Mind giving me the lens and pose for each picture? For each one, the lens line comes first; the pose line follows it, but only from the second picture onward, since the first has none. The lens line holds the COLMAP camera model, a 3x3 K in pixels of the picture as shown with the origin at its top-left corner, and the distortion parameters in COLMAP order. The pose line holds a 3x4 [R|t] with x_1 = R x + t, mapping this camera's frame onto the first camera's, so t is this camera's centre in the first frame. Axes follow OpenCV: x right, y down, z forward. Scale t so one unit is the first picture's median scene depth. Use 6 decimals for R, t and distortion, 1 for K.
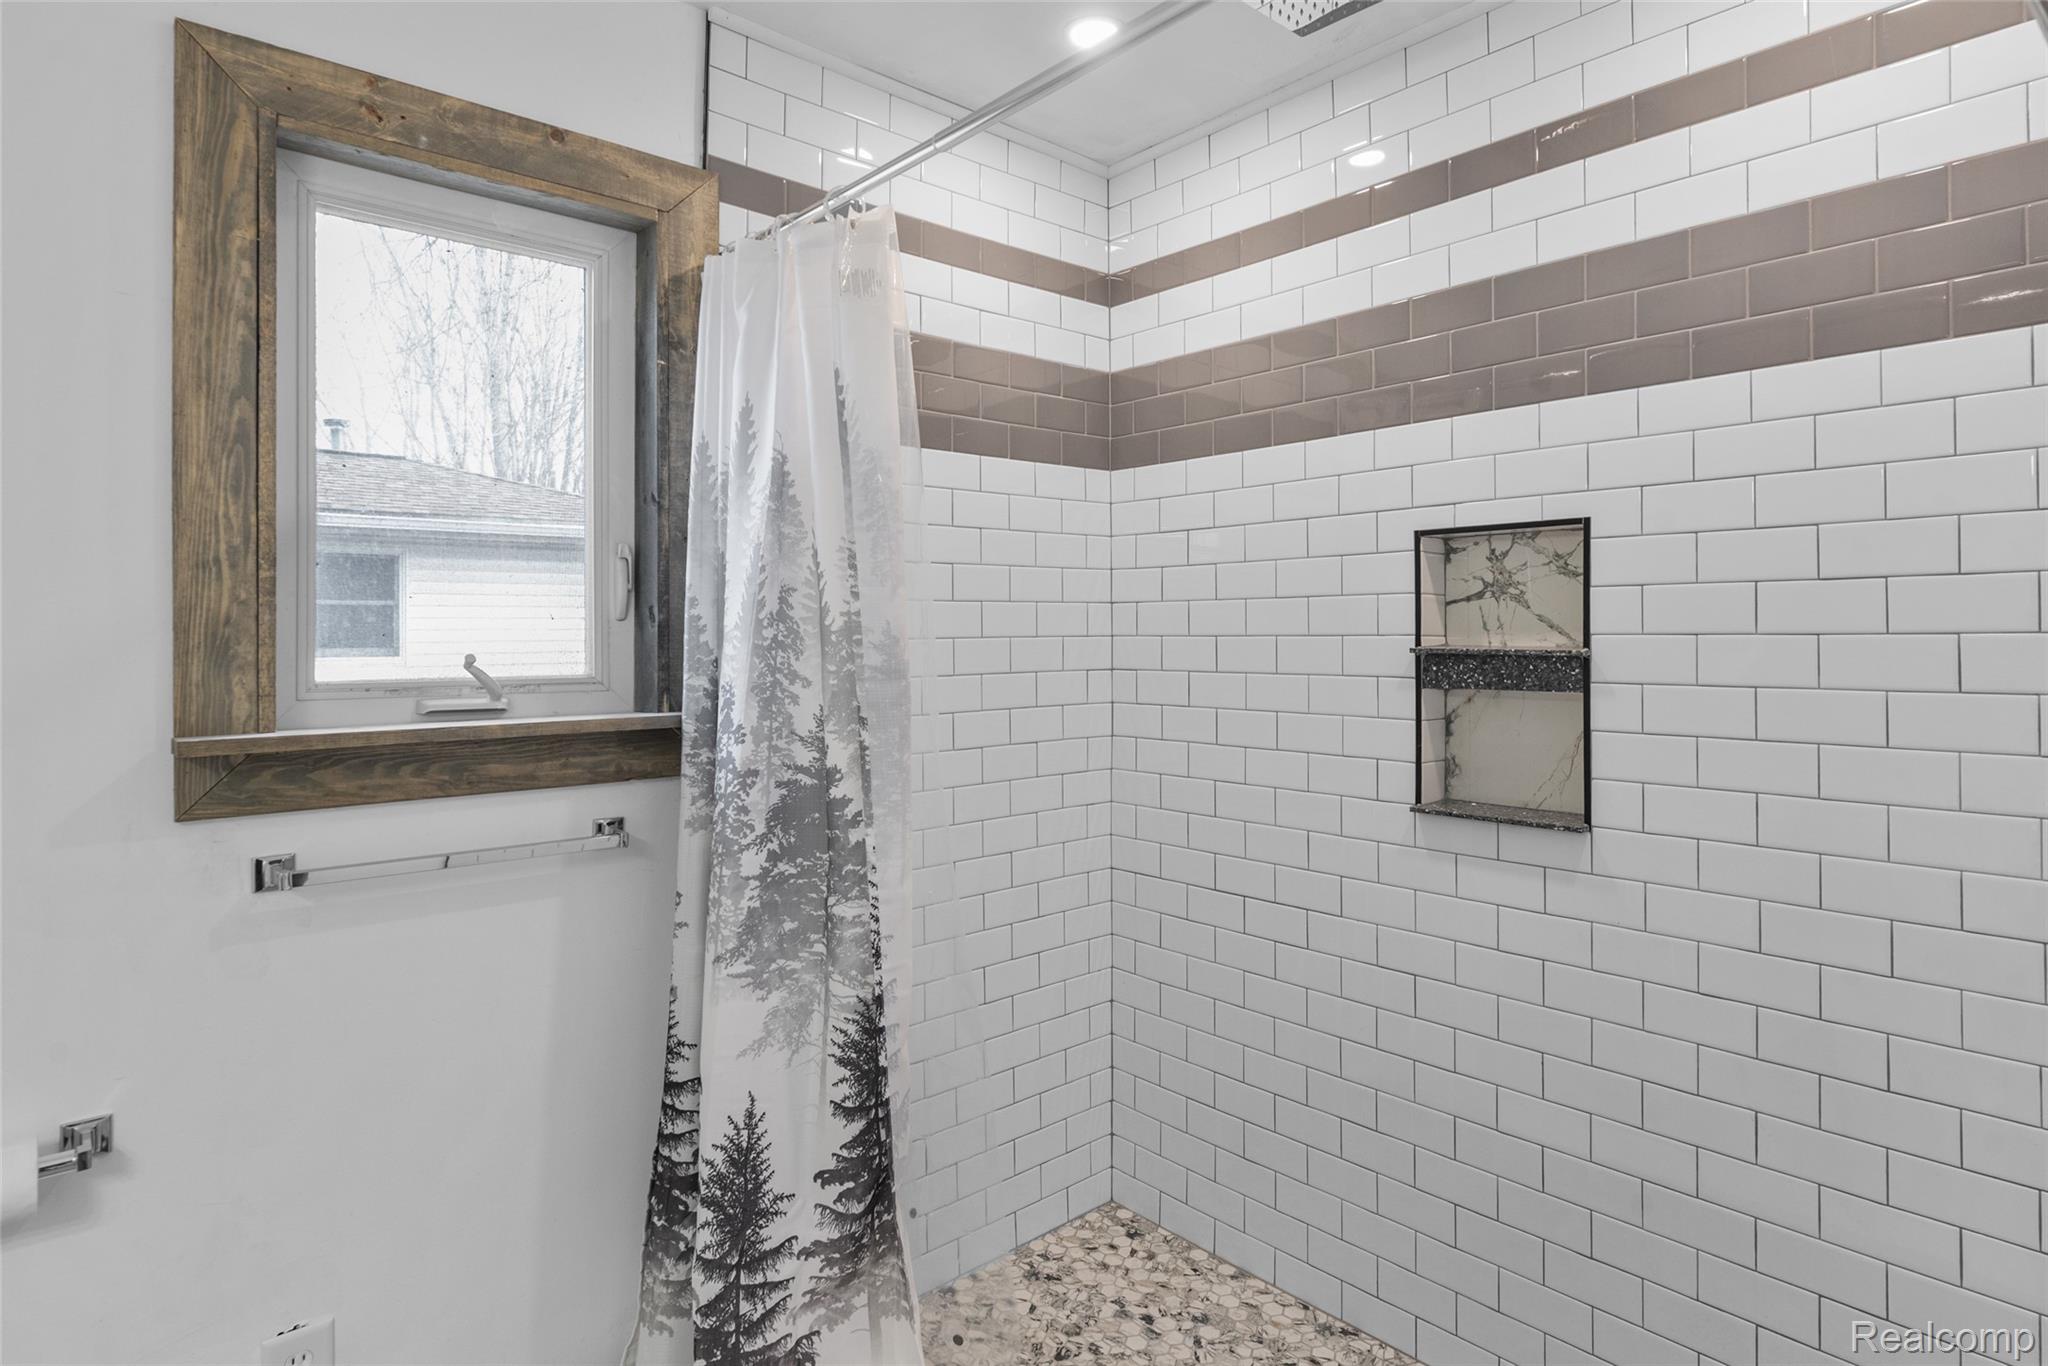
lens RADIAL K [[1111.6, 0, 1051.2], [0, 1111.6, 636.1], [0, 0, 1]] dist [0.003759, 0.000990]
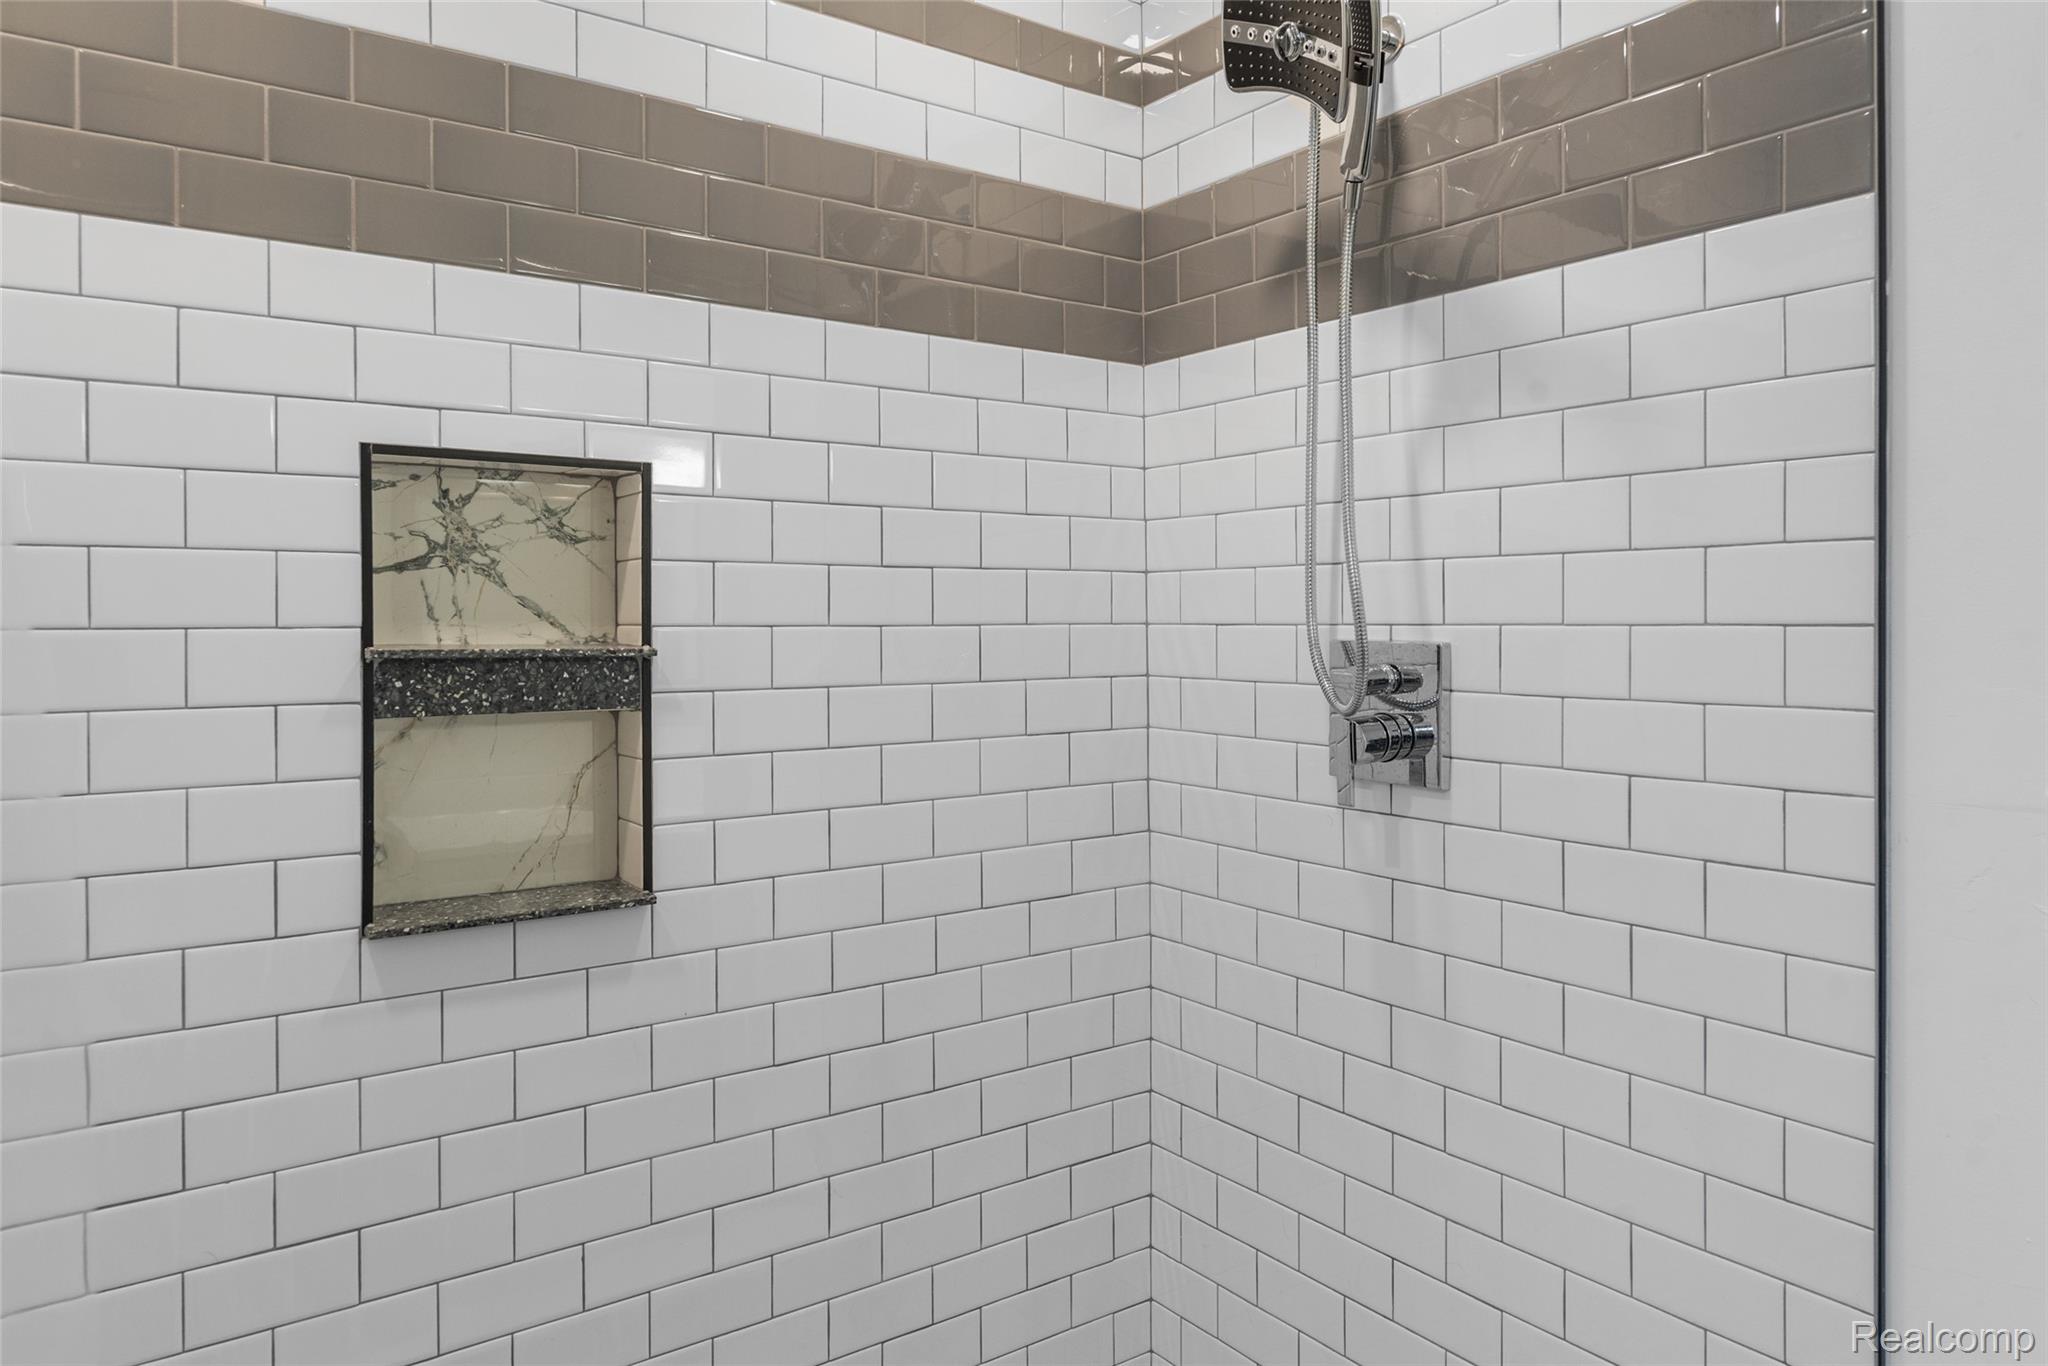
lens RADIAL K [[1366.6, 0, 1055.9], [0, 1366.6, 623.5], [0, 0, 1]] dist [0.003734, 0.001633]
pose [[0.105817, 0.004422, 0.994376, -0.339755], [0.003030, 0.999984, -0.004769, 0.001698], [-0.994381, 0.003517, 0.105802, 0.595757]]
